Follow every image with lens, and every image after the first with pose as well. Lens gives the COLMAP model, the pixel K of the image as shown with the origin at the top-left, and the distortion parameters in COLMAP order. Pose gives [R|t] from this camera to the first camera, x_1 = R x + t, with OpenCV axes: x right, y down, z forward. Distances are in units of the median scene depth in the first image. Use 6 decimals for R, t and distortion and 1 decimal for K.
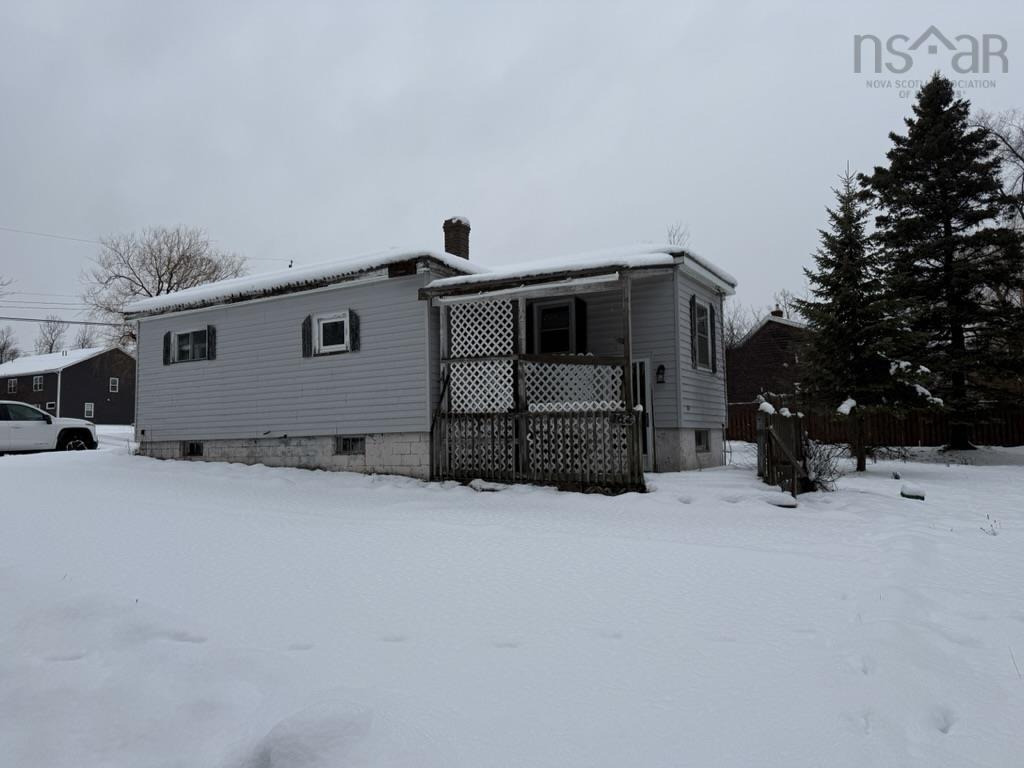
lens RADIAL K [[711.7, 0, 518.9], [0, 711.7, 386.9], [0, 0, 1]] dist [0.112084, -0.106821]
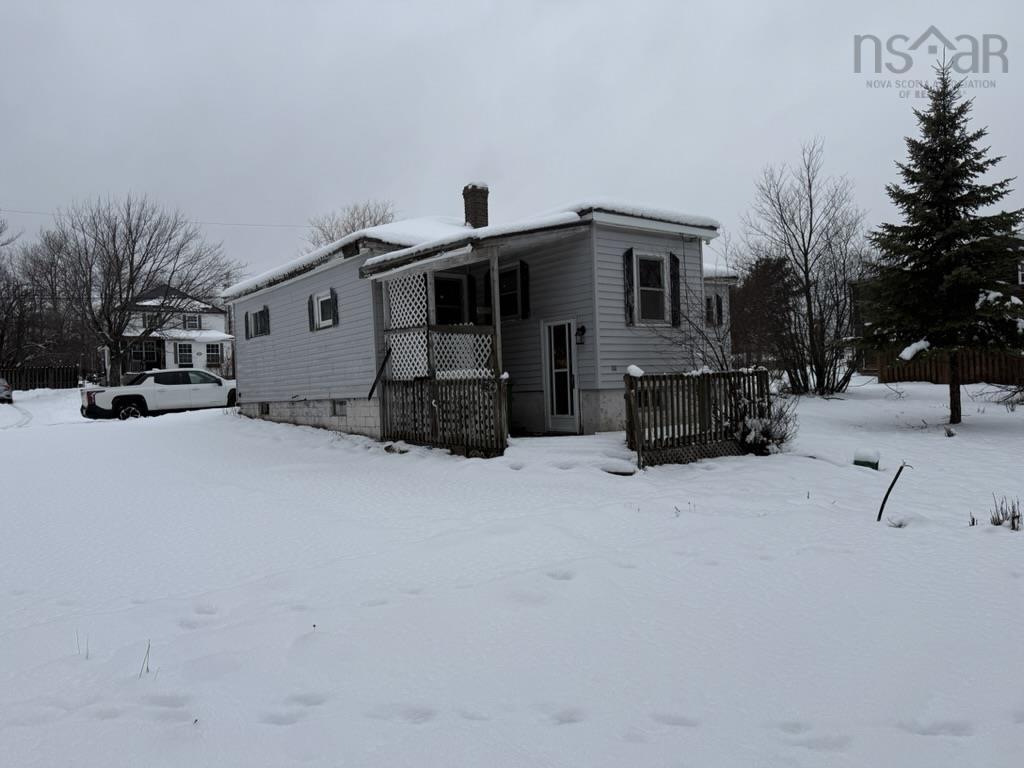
lens RADIAL K [[712.8, 0, 510.4], [0, 712.8, 387.0], [0, 0, 1]] dist [0.112665, -0.132150]
pose [[0.929349, -0.019241, -0.368700, 0.461449], [0.050674, 0.995837, 0.075763, -0.025926], [0.365708, -0.089094, 0.926456, 0.044116]]
